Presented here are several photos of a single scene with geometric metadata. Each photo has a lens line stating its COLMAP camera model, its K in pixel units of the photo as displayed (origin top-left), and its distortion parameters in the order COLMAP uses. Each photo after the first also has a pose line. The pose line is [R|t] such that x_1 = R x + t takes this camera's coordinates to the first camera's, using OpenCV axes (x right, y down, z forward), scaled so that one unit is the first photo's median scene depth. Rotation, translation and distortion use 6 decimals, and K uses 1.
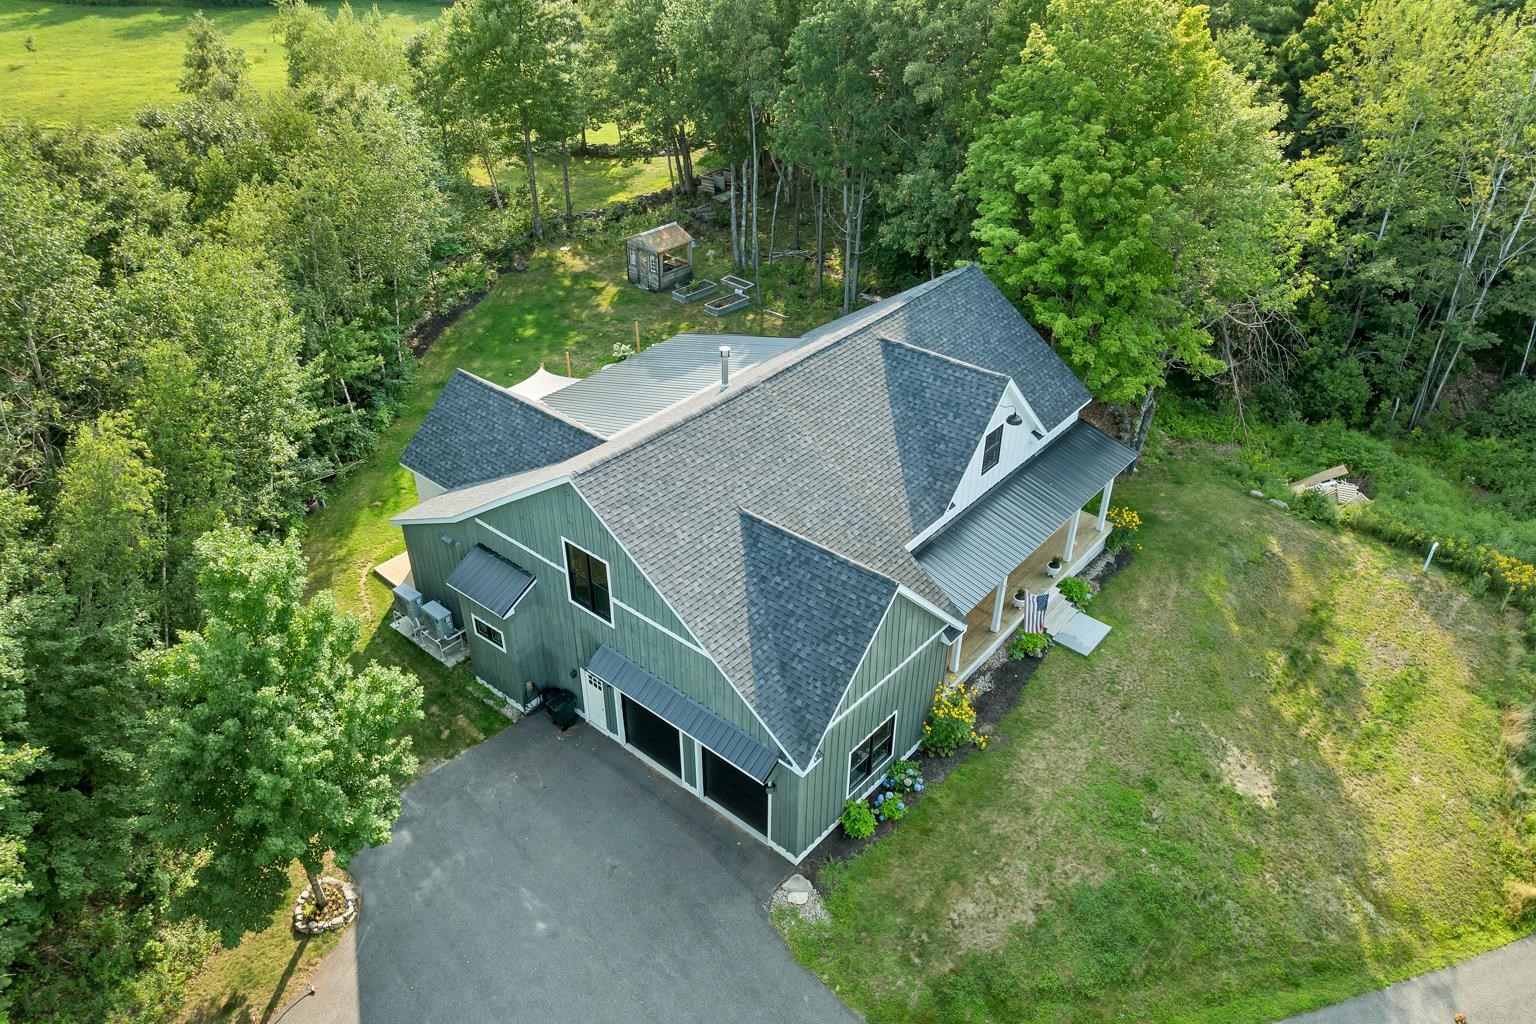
lens RADIAL K [[1101.7, 0, 767.7], [0, 1101.7, 513.2], [0, 0, 1]] dist [-0.041111, -0.000618]
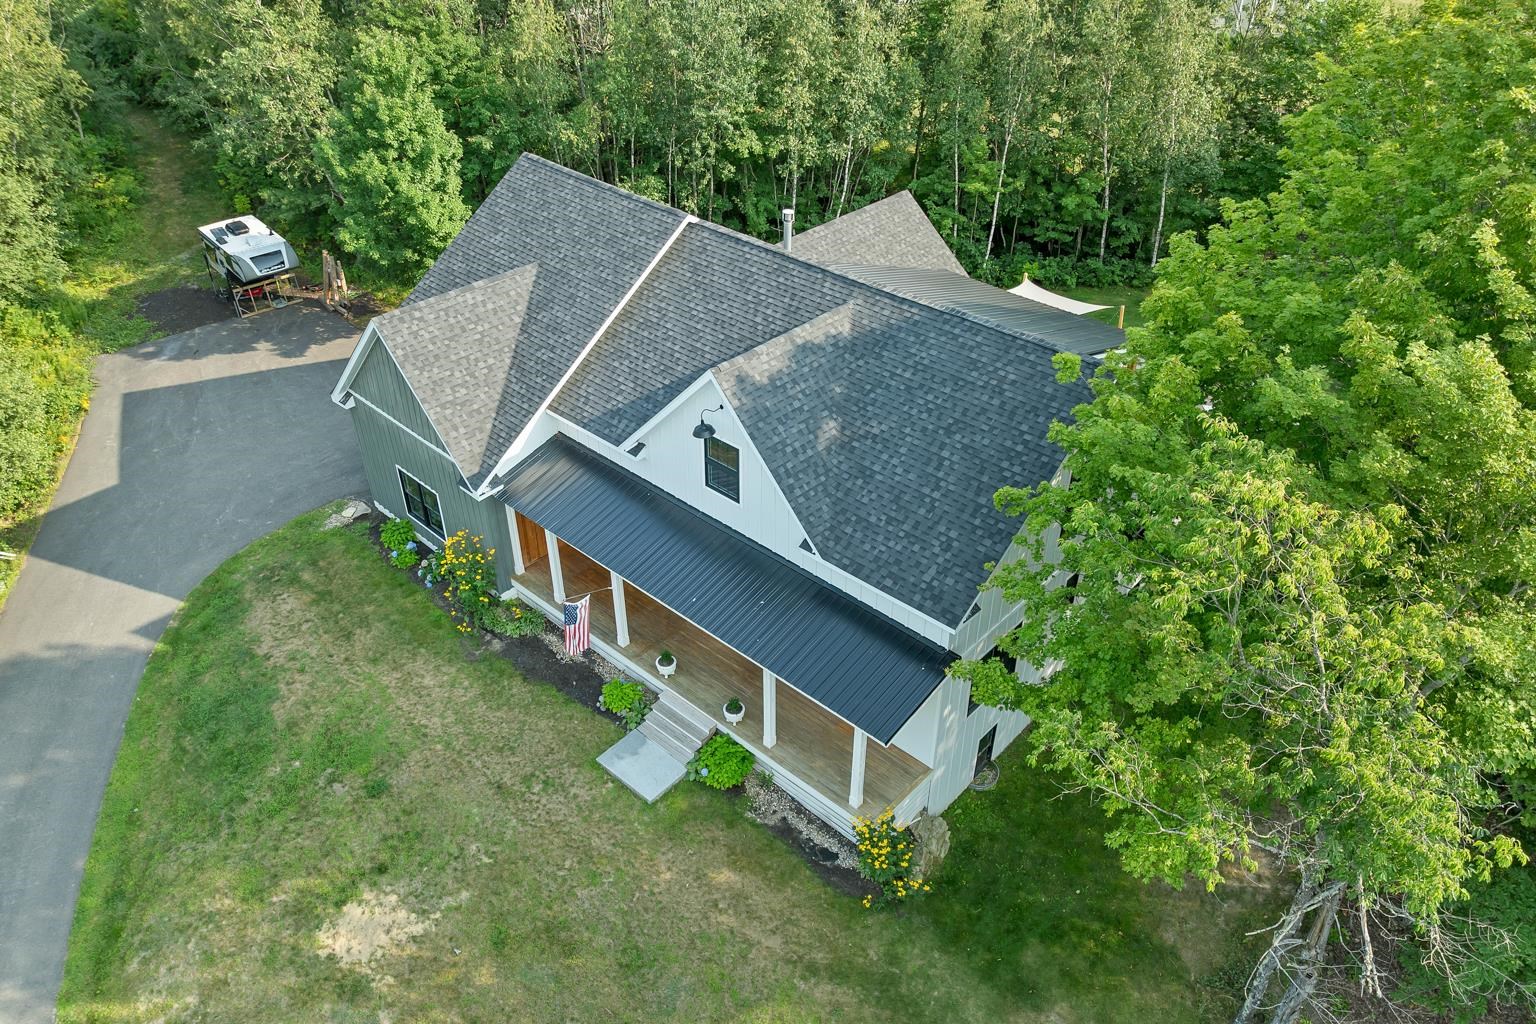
lens RADIAL K [[1101.7, 0, 769.6], [0, 1101.7, 512.5], [0, 0, 1]] dist [-0.041111, -0.000618]
pose [[-0.036431, 0.567919, -0.822278, 0.881660], [-0.568111, 0.665160, 0.484574, -0.438739], [0.822145, 0.484798, 0.298409, 0.896339]]
